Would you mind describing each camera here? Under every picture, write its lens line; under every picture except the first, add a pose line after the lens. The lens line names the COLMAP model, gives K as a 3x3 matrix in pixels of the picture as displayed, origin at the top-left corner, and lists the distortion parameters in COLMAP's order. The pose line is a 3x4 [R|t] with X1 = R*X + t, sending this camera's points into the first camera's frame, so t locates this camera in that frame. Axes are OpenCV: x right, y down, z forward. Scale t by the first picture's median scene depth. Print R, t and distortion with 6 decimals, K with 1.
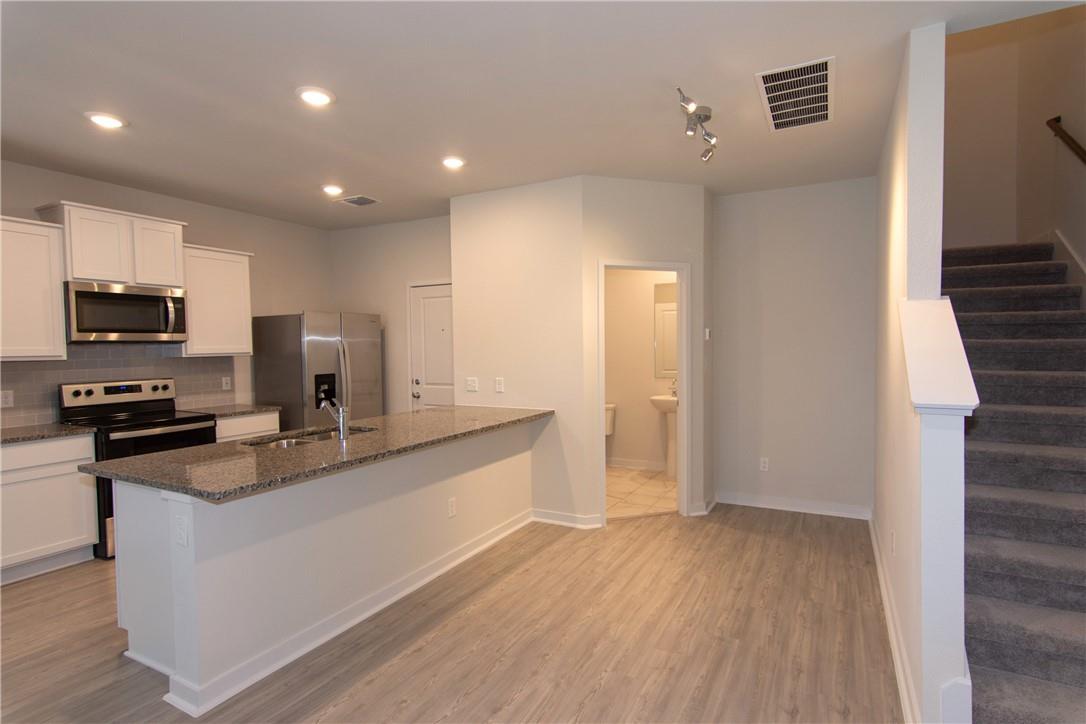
lens RADIAL K [[542.0, 0, 548.9], [0, 542.0, 366.6], [0, 0, 1]] dist [-0.003542, 0.003762]
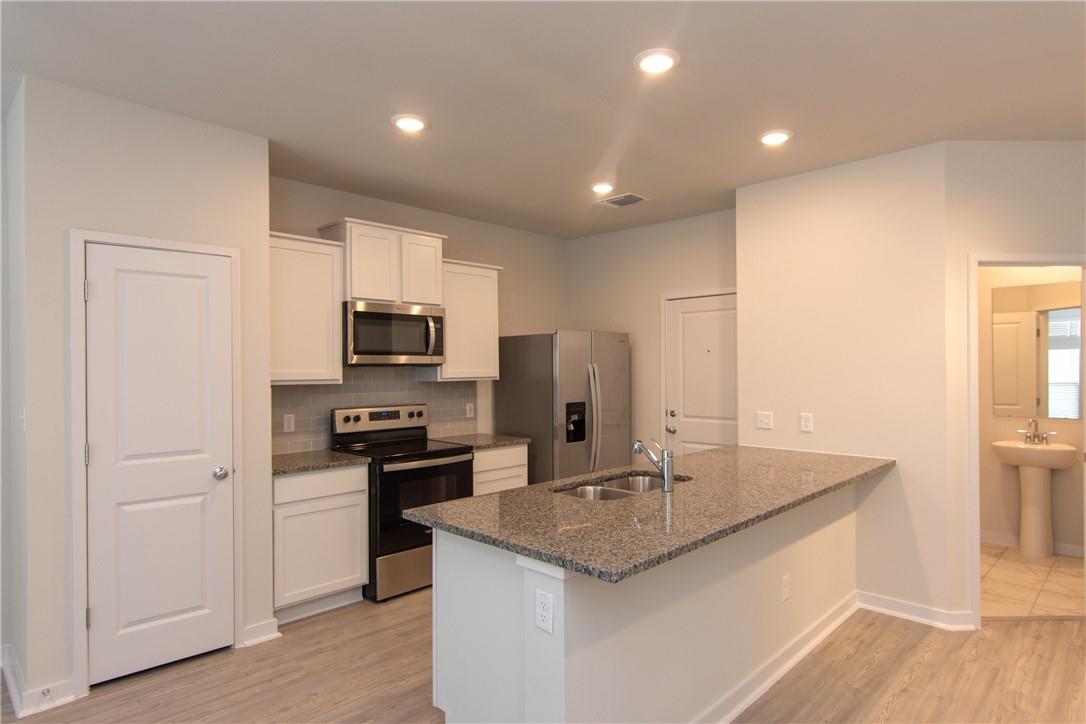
lens RADIAL K [[603.0, 0, 553.8], [0, 603.0, 366.9], [0, 0, 1]] dist [0.001830, 0.001812]
pose [[0.959769, 0.005265, -0.280740, -0.215816], [-0.016308, 0.999182, -0.037015, -0.008240], [0.280315, 0.040104, 0.959070, 0.080631]]
